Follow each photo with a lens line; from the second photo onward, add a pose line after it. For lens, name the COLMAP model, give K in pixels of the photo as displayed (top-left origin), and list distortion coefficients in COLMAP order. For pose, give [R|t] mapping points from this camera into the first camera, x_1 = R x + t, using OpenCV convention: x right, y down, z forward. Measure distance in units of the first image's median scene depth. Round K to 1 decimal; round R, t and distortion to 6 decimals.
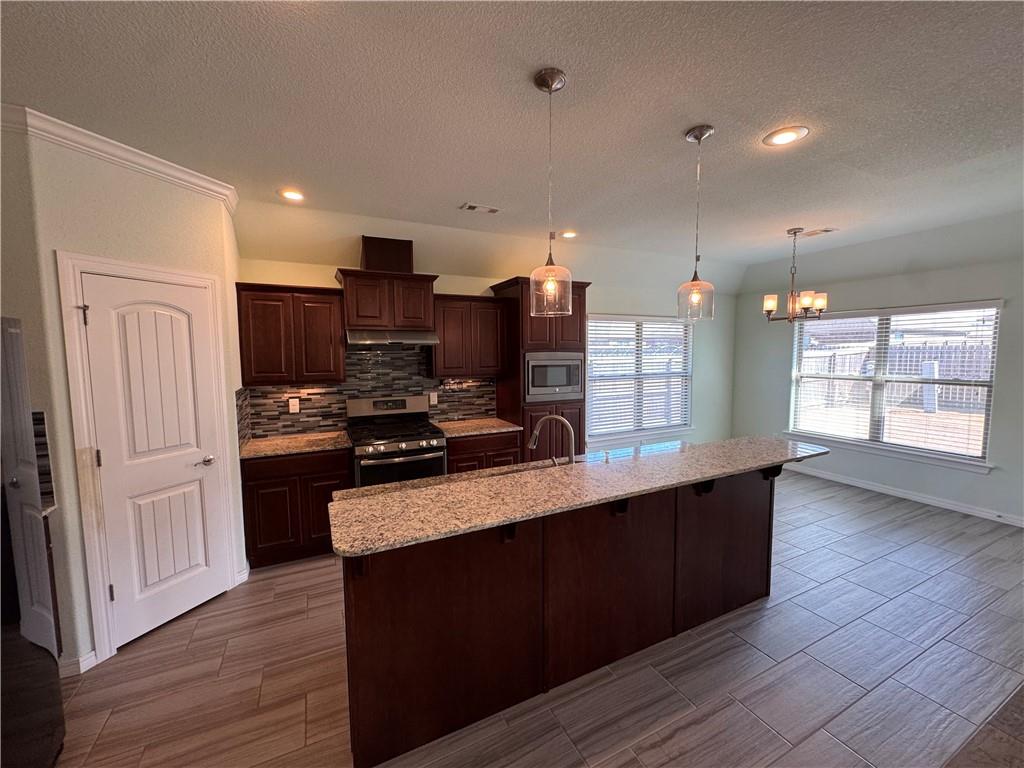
lens RADIAL K [[410.3, 0, 510.1], [0, 410.3, 385.6], [0, 0, 1]] dist [-0.002842, -0.000442]
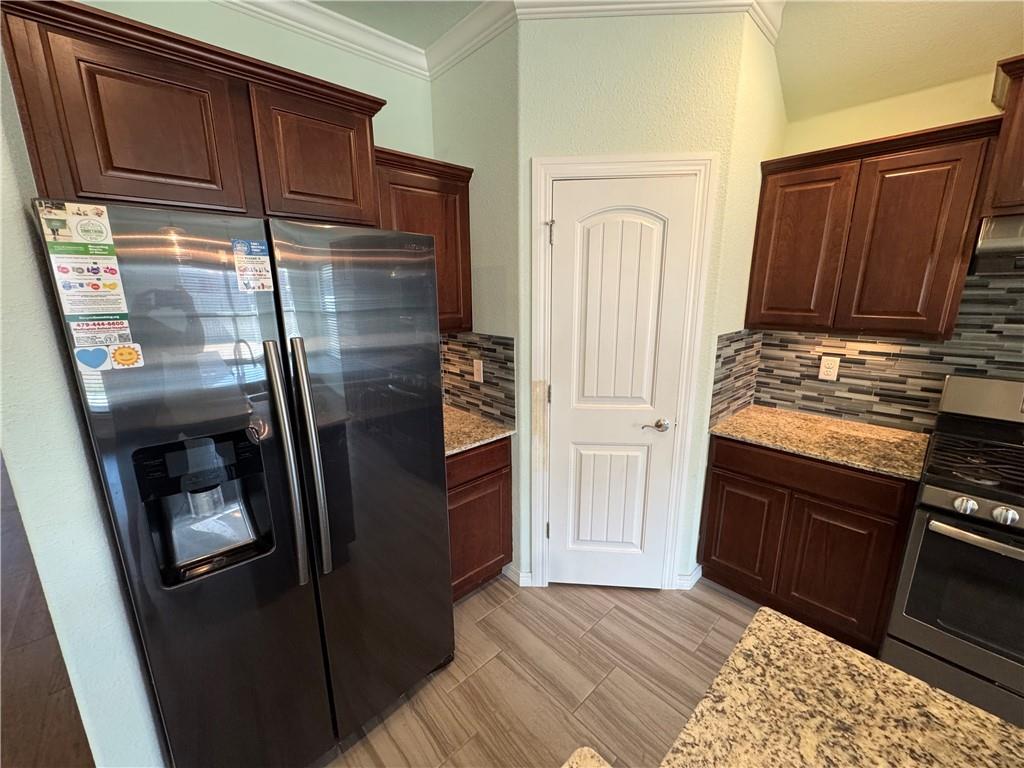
lens RADIAL K [[410.3, 0, 510.1], [0, 410.3, 385.6], [0, 0, 1]] dist [-0.002842, -0.000442]
pose [[0.292625, 0.221356, -0.930254, -0.103989], [-0.072815, 0.975171, 0.209140, -0.017289], [0.953451, 0.006537, 0.301478, 0.382946]]
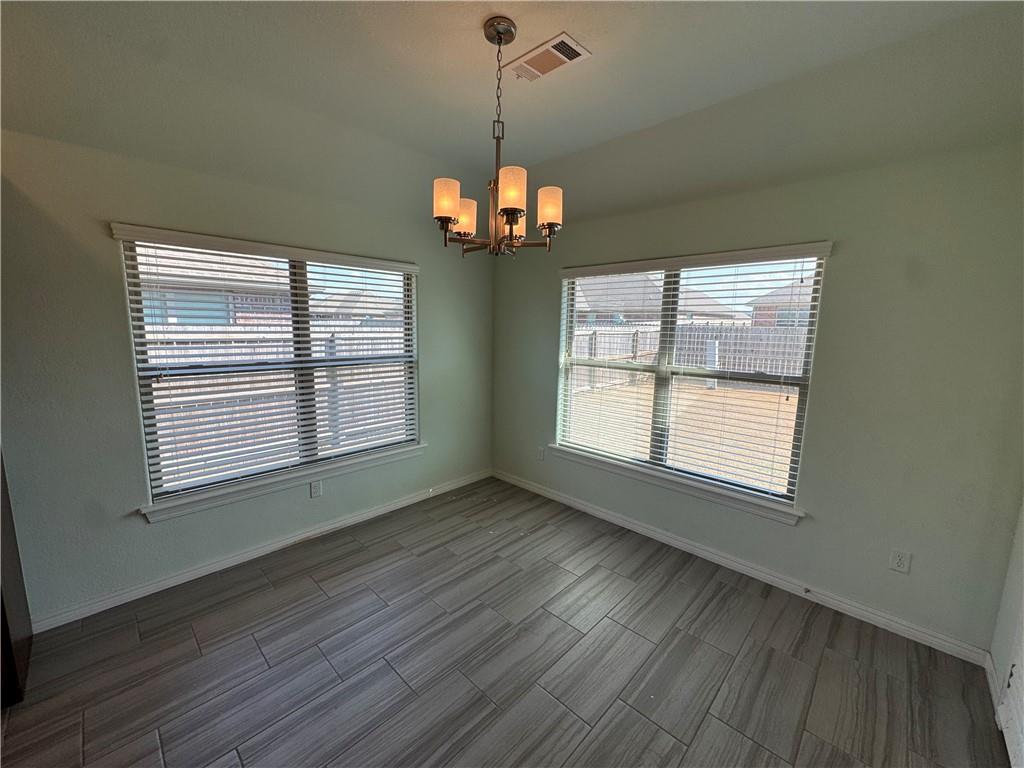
lens RADIAL K [[411.6, 0, 515.5], [0, 411.6, 386.5], [0, 0, 1]] dist [0.001343, 0.000010]
pose [[0.935529, -0.026663, 0.352242, 0.597701], [0.002806, 0.997677, 0.068066, -0.046355], [-0.353239, -0.062689, 0.933430, 0.624587]]
